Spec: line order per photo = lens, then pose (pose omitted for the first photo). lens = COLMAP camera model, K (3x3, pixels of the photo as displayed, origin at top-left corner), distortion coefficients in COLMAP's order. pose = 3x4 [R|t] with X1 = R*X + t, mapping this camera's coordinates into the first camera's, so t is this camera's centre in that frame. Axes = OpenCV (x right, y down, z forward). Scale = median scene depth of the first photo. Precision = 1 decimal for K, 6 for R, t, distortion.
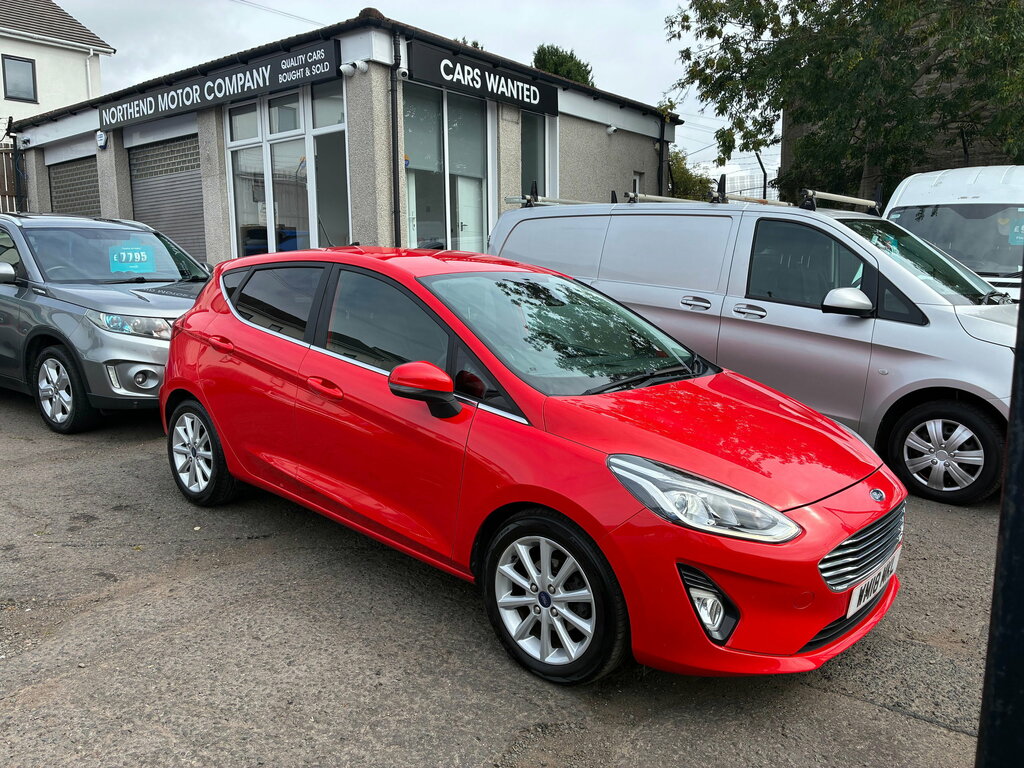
lens RADIAL K [[829.3, 0, 486.8], [0, 829.3, 381.2], [0, 0, 1]] dist [0.045501, -0.092808]
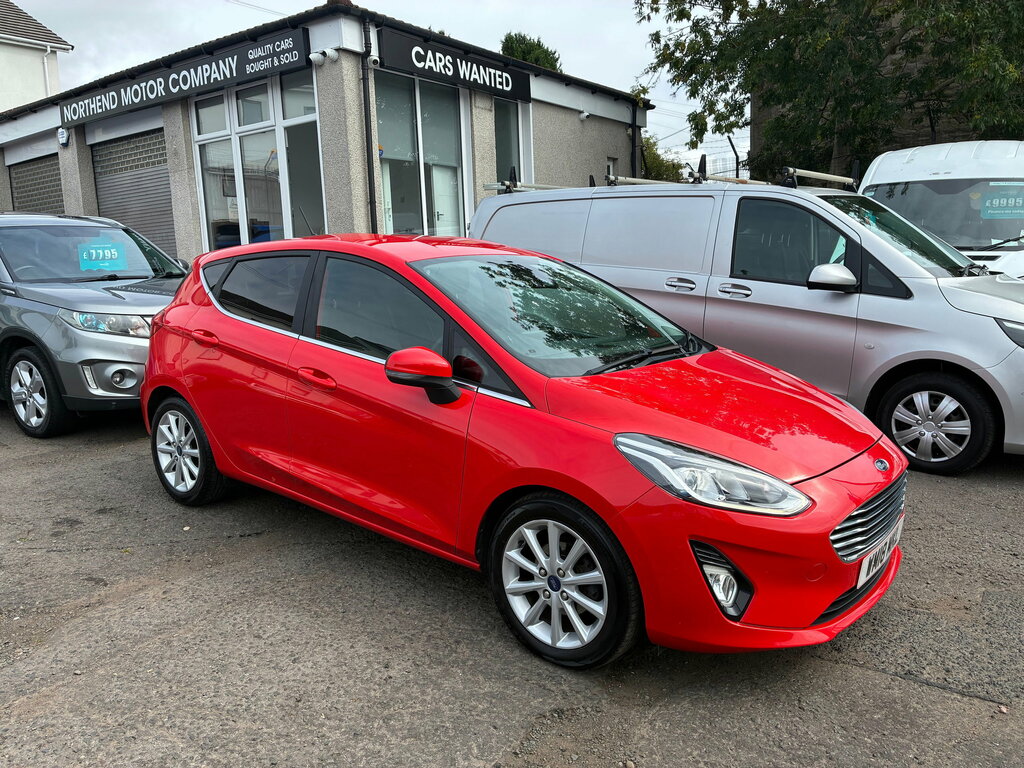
lens RADIAL K [[829.8, 0, 495.0], [0, 829.8, 380.3], [0, 0, 1]] dist [0.048856, -0.098610]
pose [[0.998595, -0.033690, 0.040897, -0.019258], [0.033372, 0.999407, 0.008427, 0.006679], [-0.041157, -0.007051, 0.999128, 0.011596]]
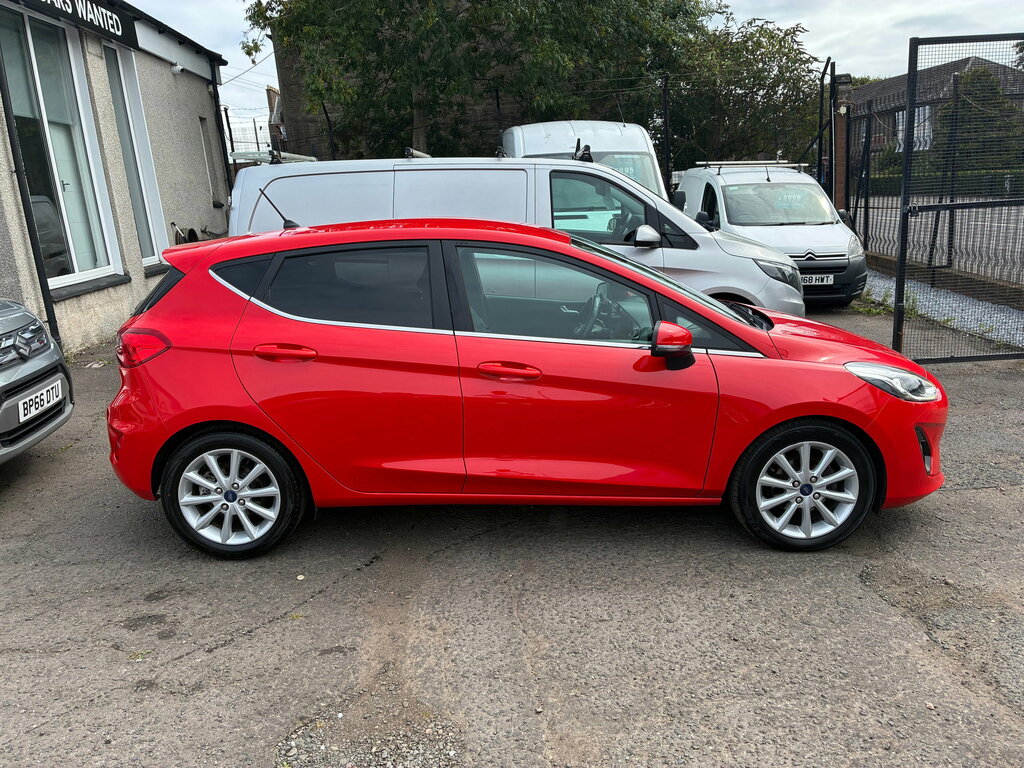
lens RADIAL K [[861.7, 0, 508.4], [0, 861.7, 379.3], [0, 0, 1]] dist [0.051183, -0.090847]
pose [[0.716681, -0.194983, 0.669590, -0.647587], [0.155661, 0.980623, 0.118947, -0.074646], [-0.679808, 0.018982, 0.733145, 0.204029]]
